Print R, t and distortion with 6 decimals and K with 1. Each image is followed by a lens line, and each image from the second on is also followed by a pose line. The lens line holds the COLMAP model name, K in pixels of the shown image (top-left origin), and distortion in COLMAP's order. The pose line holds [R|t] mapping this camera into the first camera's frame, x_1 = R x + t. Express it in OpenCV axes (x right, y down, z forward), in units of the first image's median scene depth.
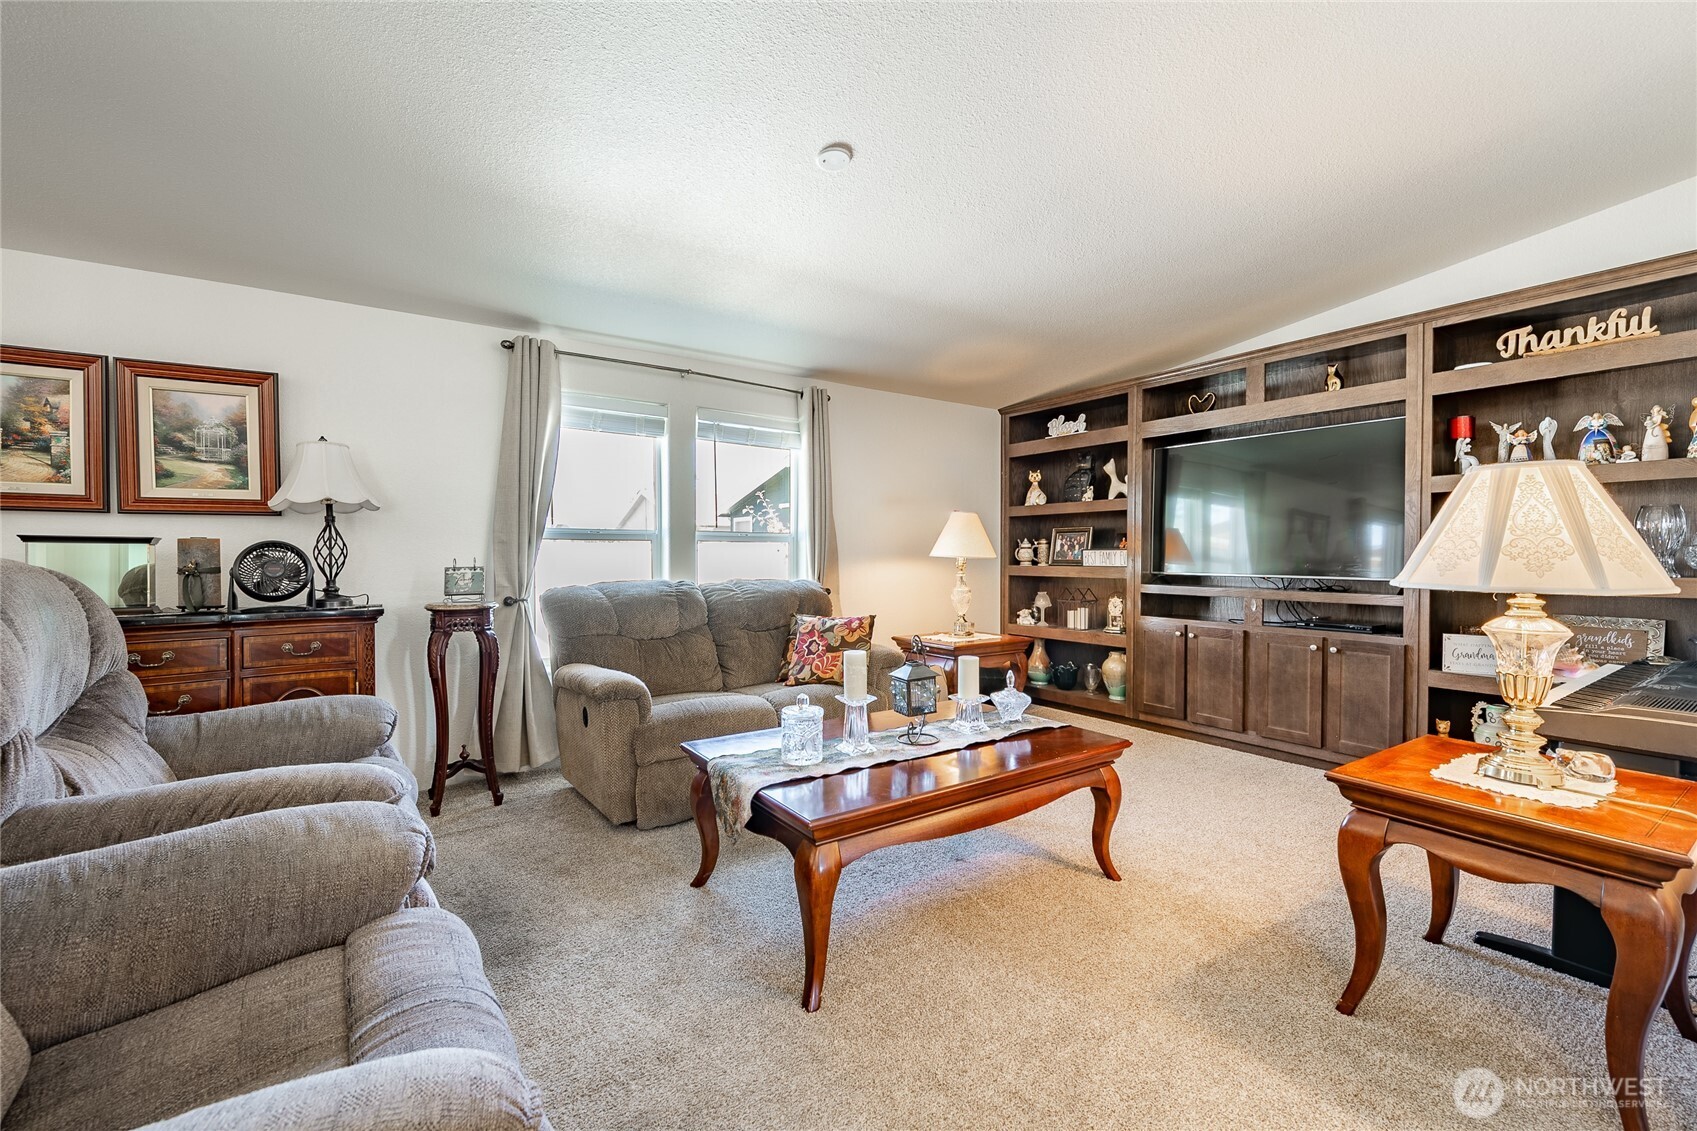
lens RADIAL K [[696.3, 0, 853.2], [0, 696.3, 562.4], [0, 0, 1]] dist [-0.011098, -0.000469]
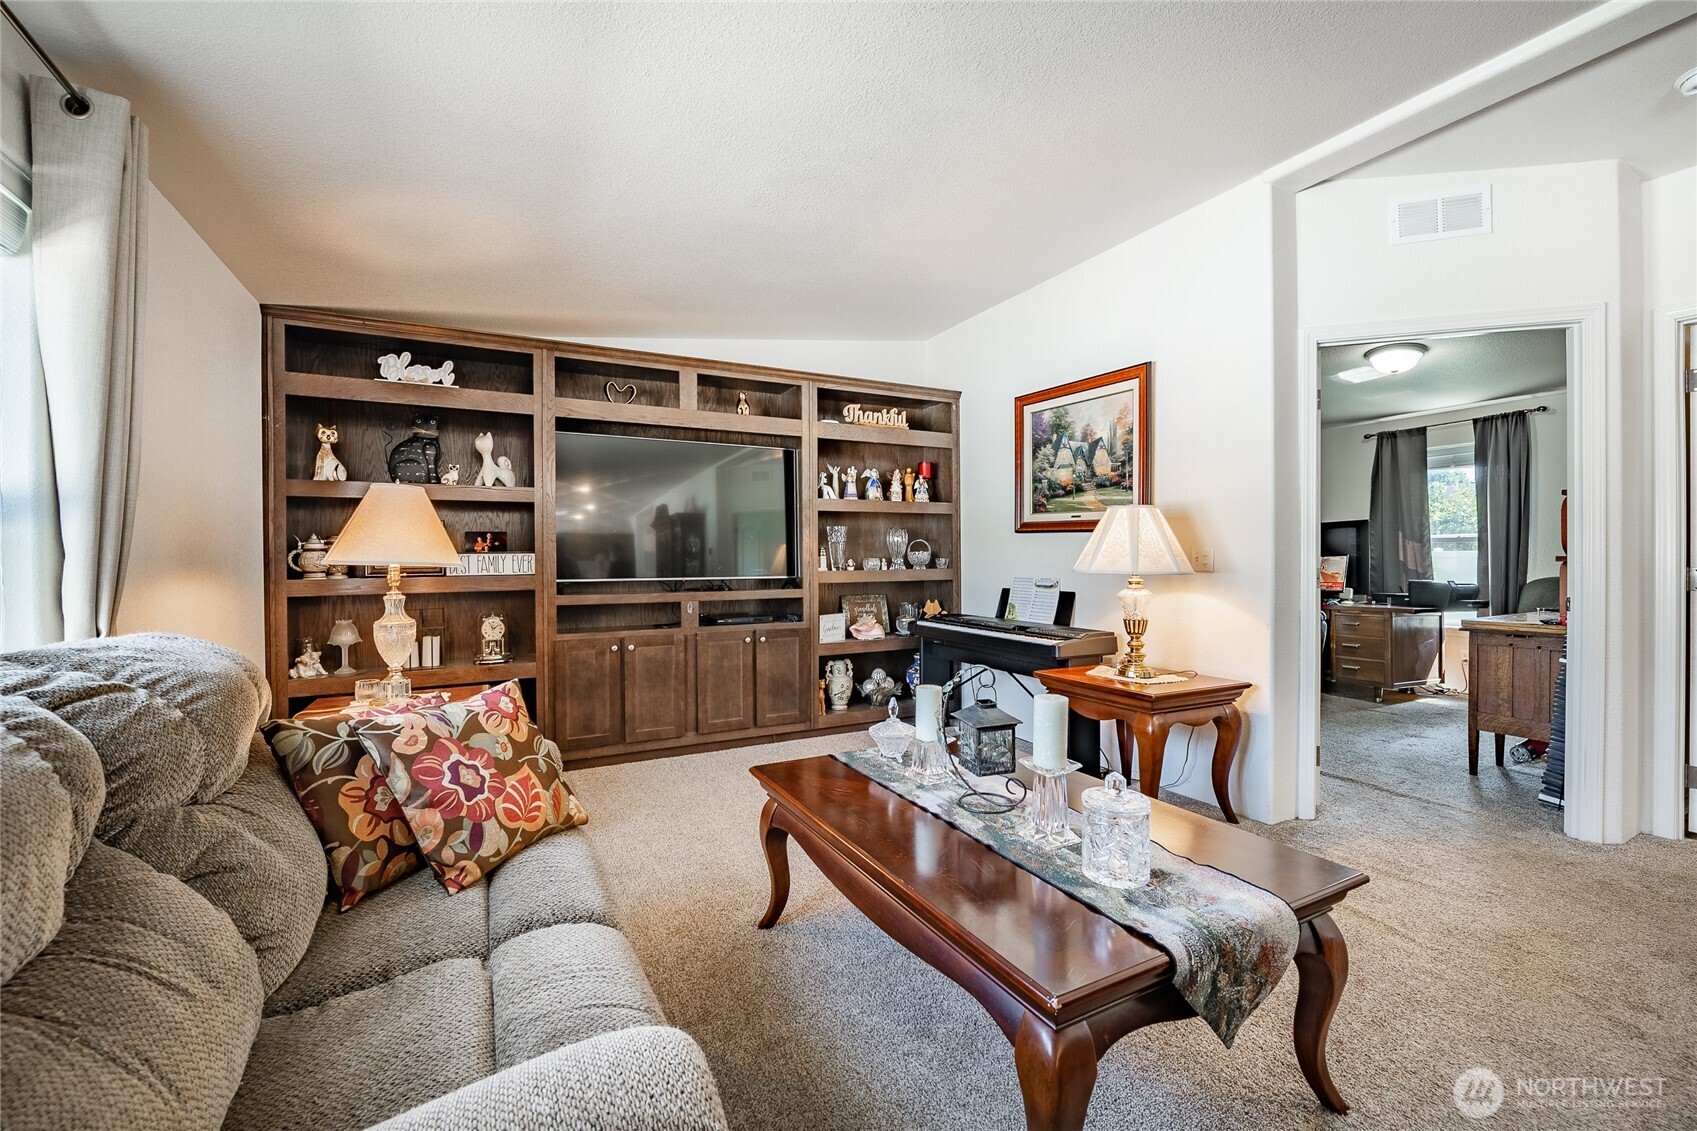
lens RADIAL K [[696.3, 0, 863.7], [0, 696.3, 559.2], [0, 0, 1]] dist [-0.011098, -0.000469]
pose [[0.118985, -0.007466, 0.992868, -0.372481], [0.017220, 0.999837, 0.005454, -0.009543], [-0.992747, 0.016448, 0.119094, 0.577684]]
